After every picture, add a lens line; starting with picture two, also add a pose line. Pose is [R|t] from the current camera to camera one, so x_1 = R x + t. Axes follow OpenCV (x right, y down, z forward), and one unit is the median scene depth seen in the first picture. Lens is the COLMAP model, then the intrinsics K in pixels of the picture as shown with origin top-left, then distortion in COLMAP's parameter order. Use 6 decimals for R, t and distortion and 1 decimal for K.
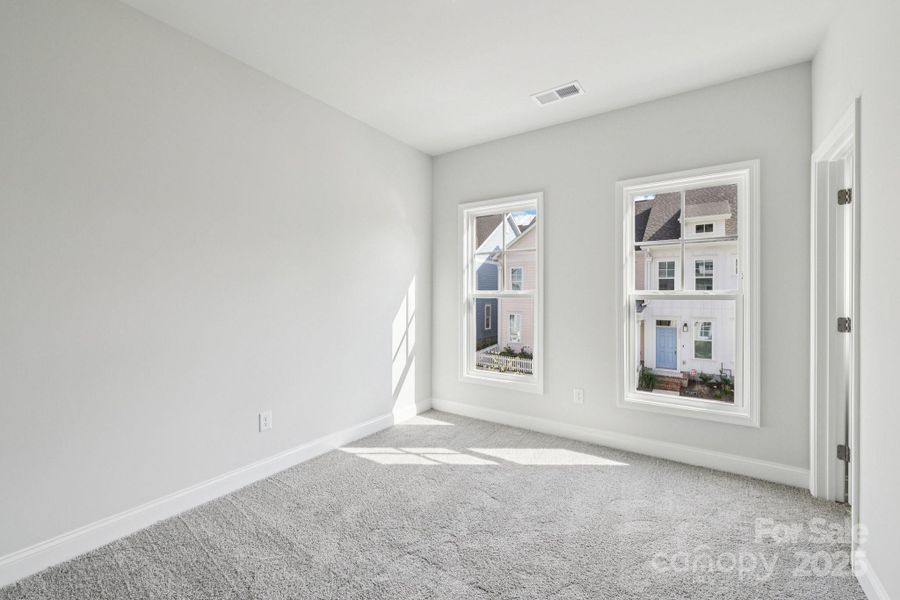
lens RADIAL K [[377.8, 0, 450.0], [0, 377.8, 300.0], [0, 0, 1]] dist [-0.001346, -0.000004]
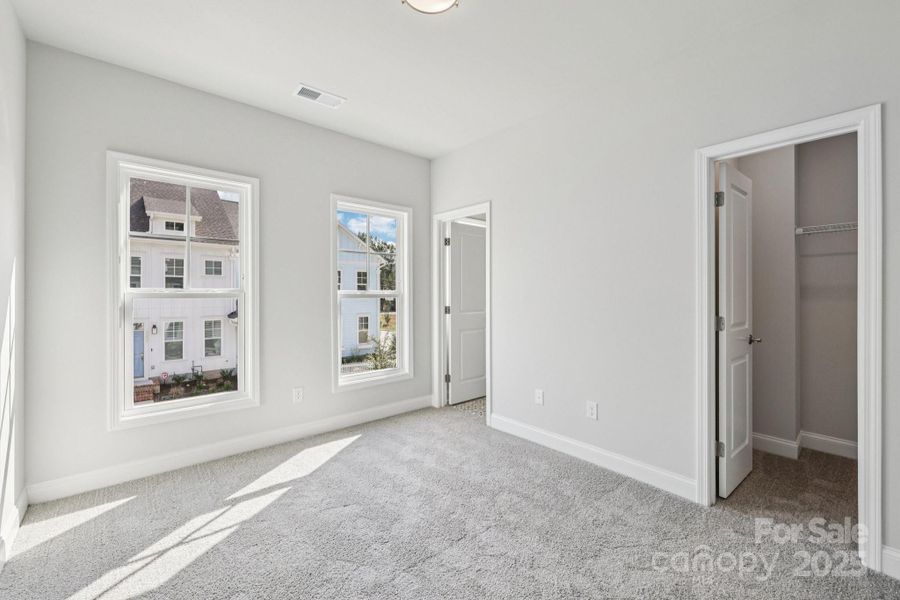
lens RADIAL K [[379.3, 0, 451.6], [0, 379.3, 296.4], [0, 0, 1]] dist [-0.001624, -0.000097]
pose [[0.248230, -0.007038, 0.968675, -0.446627], [0.014165, 0.999893, 0.003635, -0.004940], [-0.968597, 0.012819, 0.248304, 0.294084]]
